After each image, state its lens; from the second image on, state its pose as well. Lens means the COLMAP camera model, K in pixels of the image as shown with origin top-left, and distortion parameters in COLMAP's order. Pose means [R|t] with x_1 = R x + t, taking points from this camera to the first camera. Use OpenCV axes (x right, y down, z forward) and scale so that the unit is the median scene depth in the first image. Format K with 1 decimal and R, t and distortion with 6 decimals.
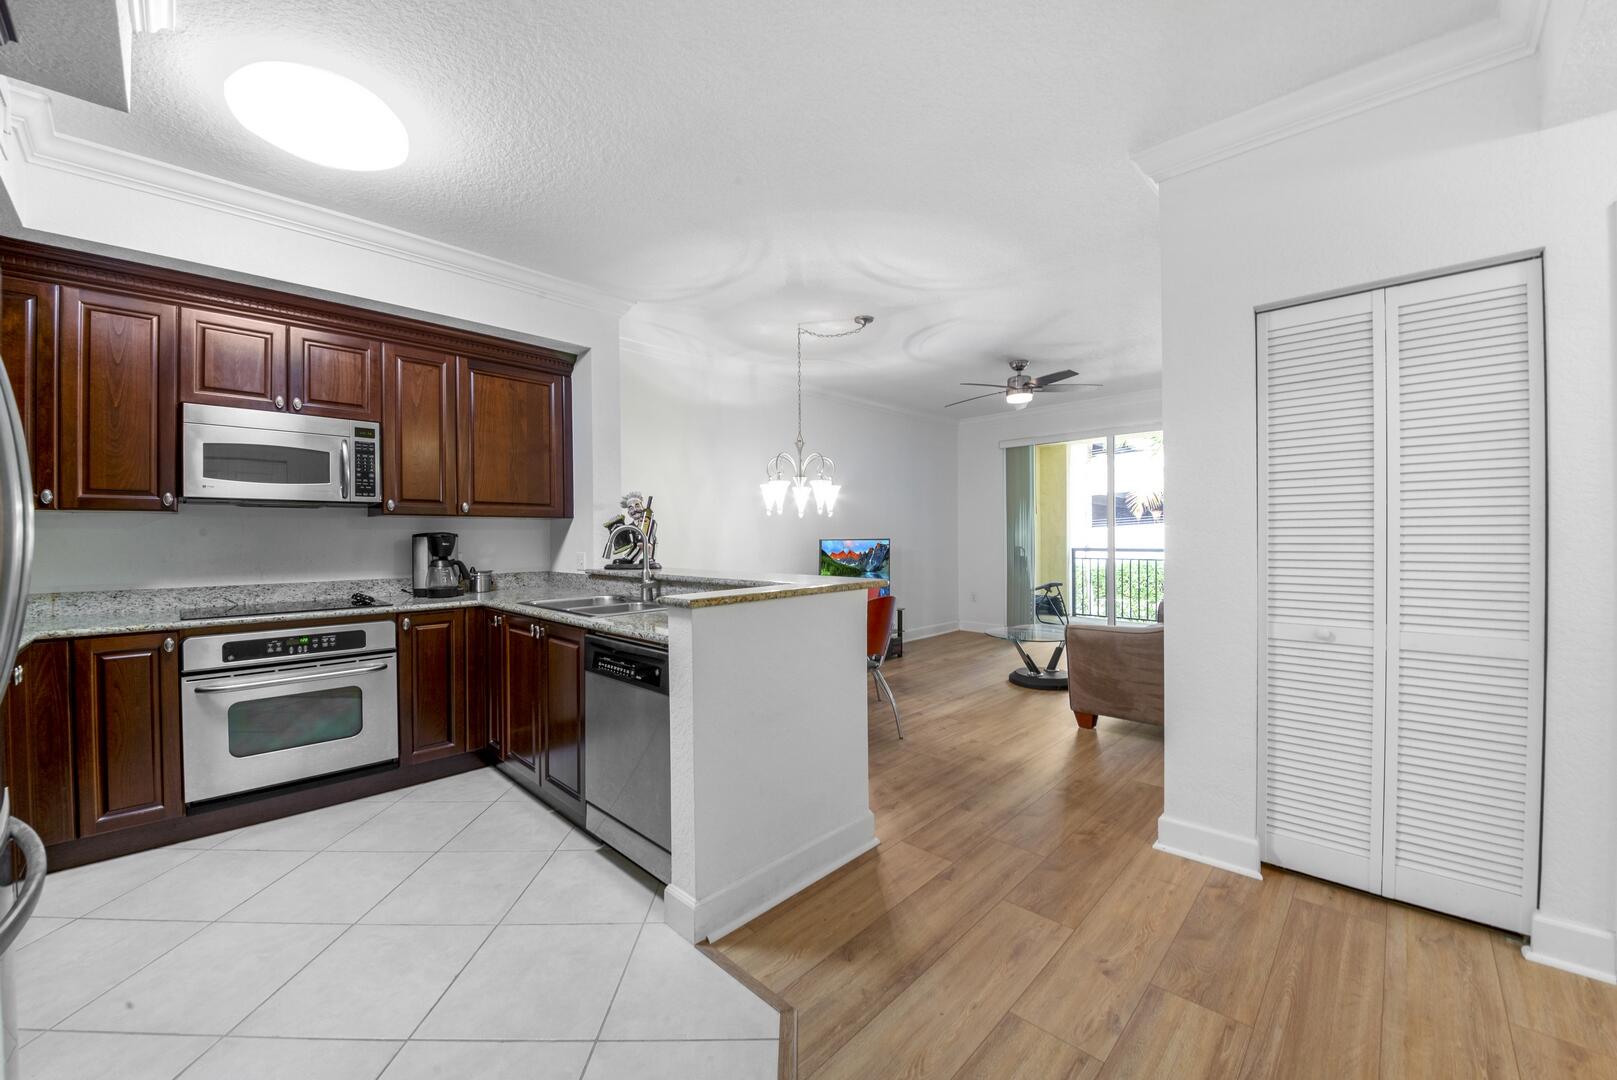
lens RADIAL K [[618.0, 0, 802.7], [0, 618.0, 535.2], [0, 0, 1]] dist [-0.021665, -0.000145]
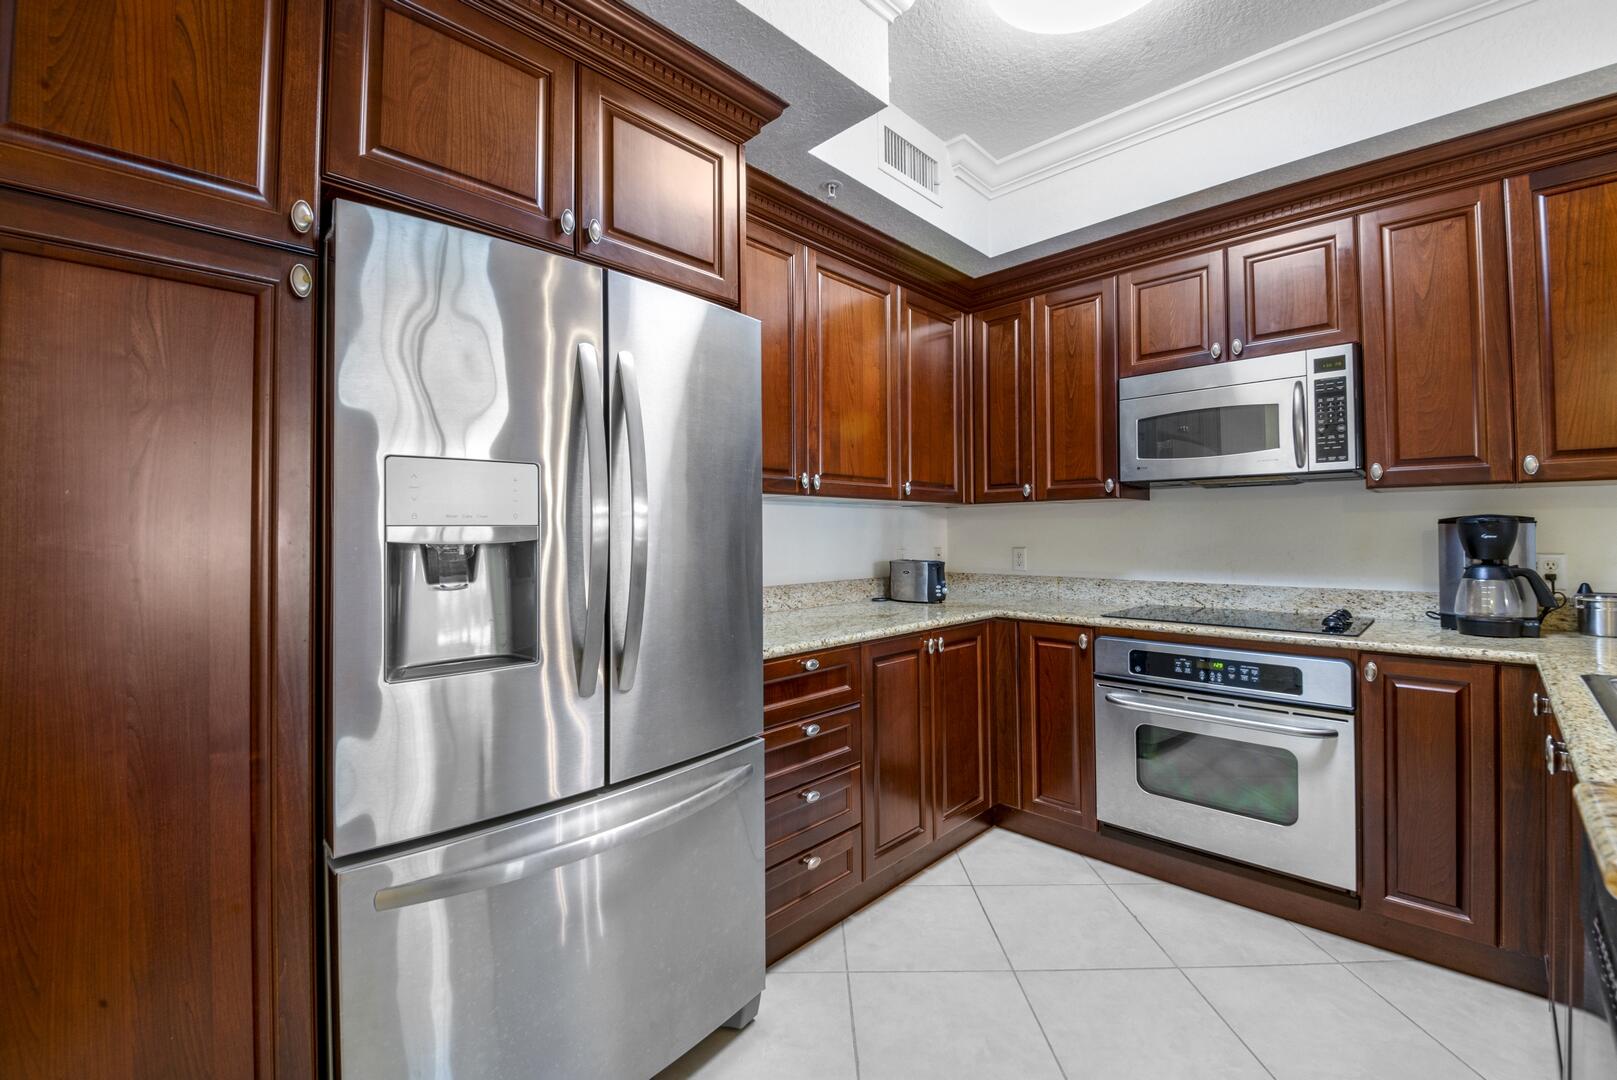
lens RADIAL K [[683.9, 0, 802.1], [0, 683.9, 521.1], [0, 0, 1]] dist [0.025730, -0.027186]
pose [[0.000701, -0.009869, -0.999951, 0.012252], [0.009485, 0.999906, -0.009862, 0.001336], [0.999955, -0.009478, 0.000795, 0.448257]]
